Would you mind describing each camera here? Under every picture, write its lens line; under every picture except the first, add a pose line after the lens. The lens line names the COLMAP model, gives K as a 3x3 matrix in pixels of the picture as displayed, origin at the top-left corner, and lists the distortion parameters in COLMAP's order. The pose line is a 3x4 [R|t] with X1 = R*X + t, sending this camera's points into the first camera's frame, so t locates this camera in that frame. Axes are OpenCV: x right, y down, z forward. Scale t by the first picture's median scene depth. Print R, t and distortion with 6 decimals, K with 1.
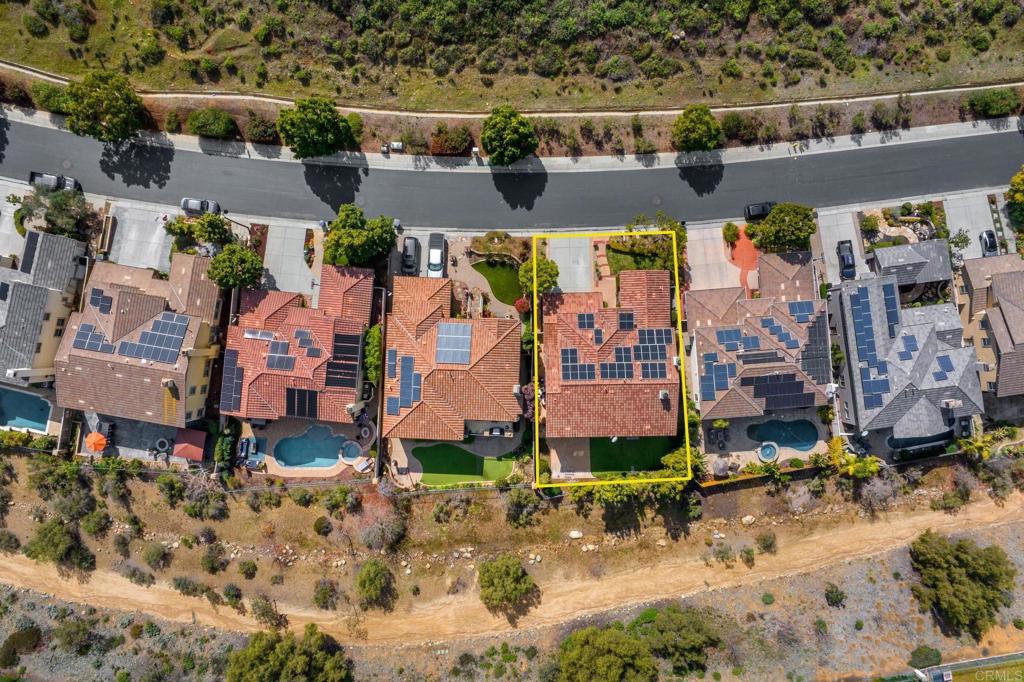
lens RADIAL K [[722.0, 0, 519.9], [0, 722.0, 339.5], [0, 0, 1]] dist [-0.029071, -0.007376]
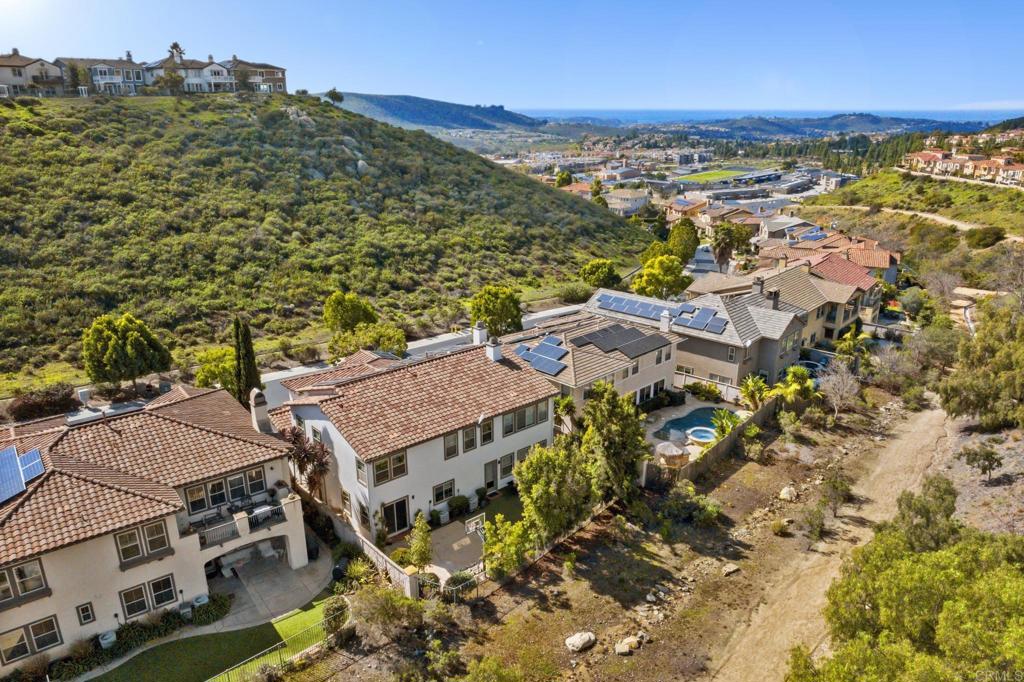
lens RADIAL K [[722.0, 0, 519.9], [0, 722.0, 339.5], [0, 0, 1]] dist [-0.029071, -0.007376]
pose [[0.757948, -0.211895, 0.616940, -0.152601], [0.652152, 0.225015, -0.723924, 0.493509], [0.014575, 0.951035, 0.308738, 0.721416]]
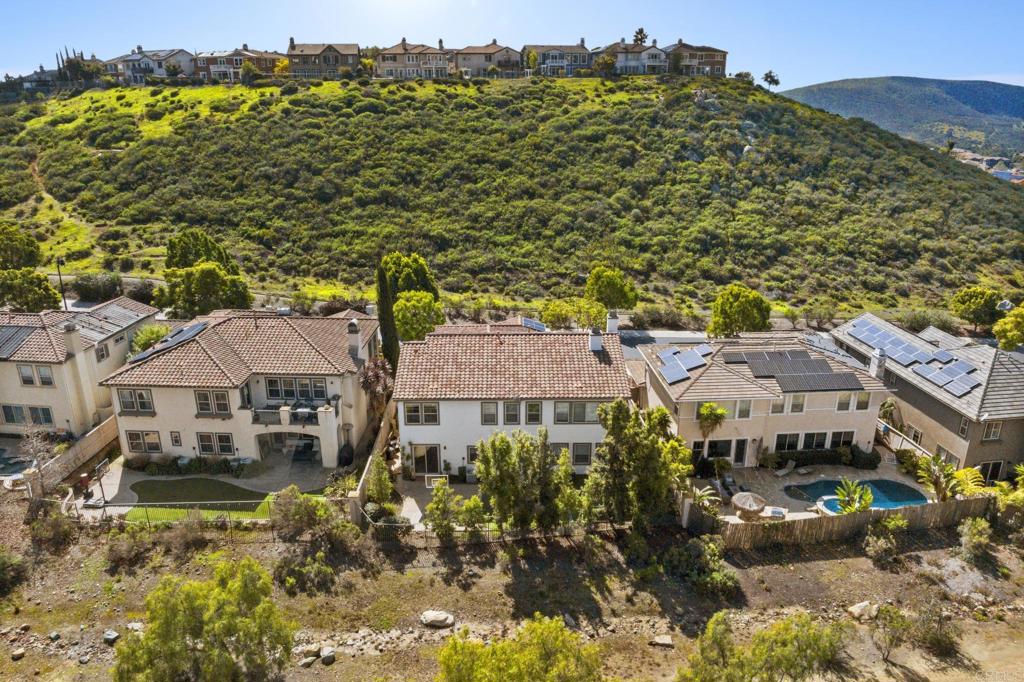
lens RADIAL K [[722.0, 0, 519.9], [0, 722.0, 339.5], [0, 0, 1]] dist [-0.029071, -0.007376]
pose [[0.999958, -0.009143, -0.000137, 0.123512], [0.002790, 0.319376, -0.947624, 0.592830], [0.008708, 0.947584, 0.319389, 0.728431]]
